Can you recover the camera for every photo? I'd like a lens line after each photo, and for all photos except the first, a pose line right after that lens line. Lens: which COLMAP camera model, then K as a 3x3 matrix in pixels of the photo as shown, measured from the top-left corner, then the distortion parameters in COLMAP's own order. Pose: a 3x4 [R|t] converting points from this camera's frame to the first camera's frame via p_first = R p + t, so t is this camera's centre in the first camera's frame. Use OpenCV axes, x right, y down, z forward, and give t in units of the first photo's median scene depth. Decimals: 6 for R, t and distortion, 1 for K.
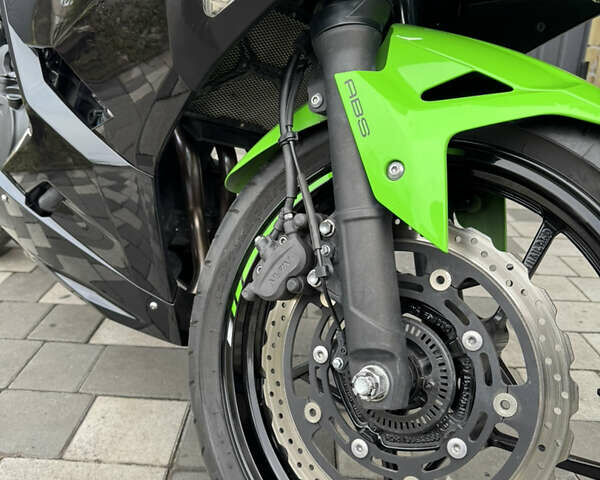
lens RADIAL K [[577.3, 0, 300.0], [0, 577.3, 240.0], [0, 0, 1]] dist [0.004357, -0.015250]
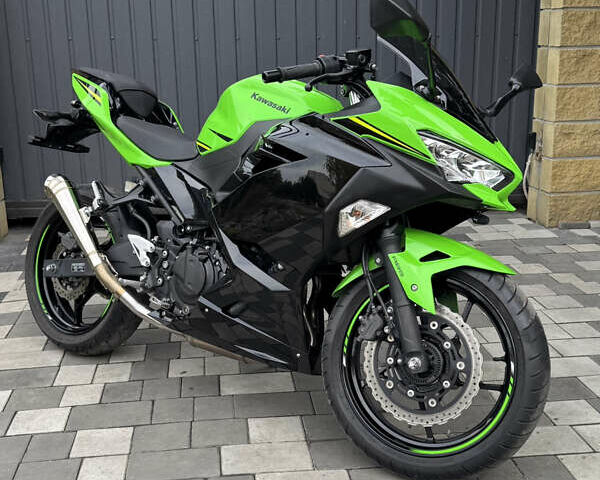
lens RADIAL K [[842.1, 0, 326.7], [0, 842.1, 240.6], [0, 0, 1]] dist [-0.006054, -0.117051]
pose [[0.986365, -0.088206, 0.138940, -0.750080], [0.100210, 0.991590, -0.081899, -0.050760], [-0.130548, 0.094706, 0.986908, -2.811201]]
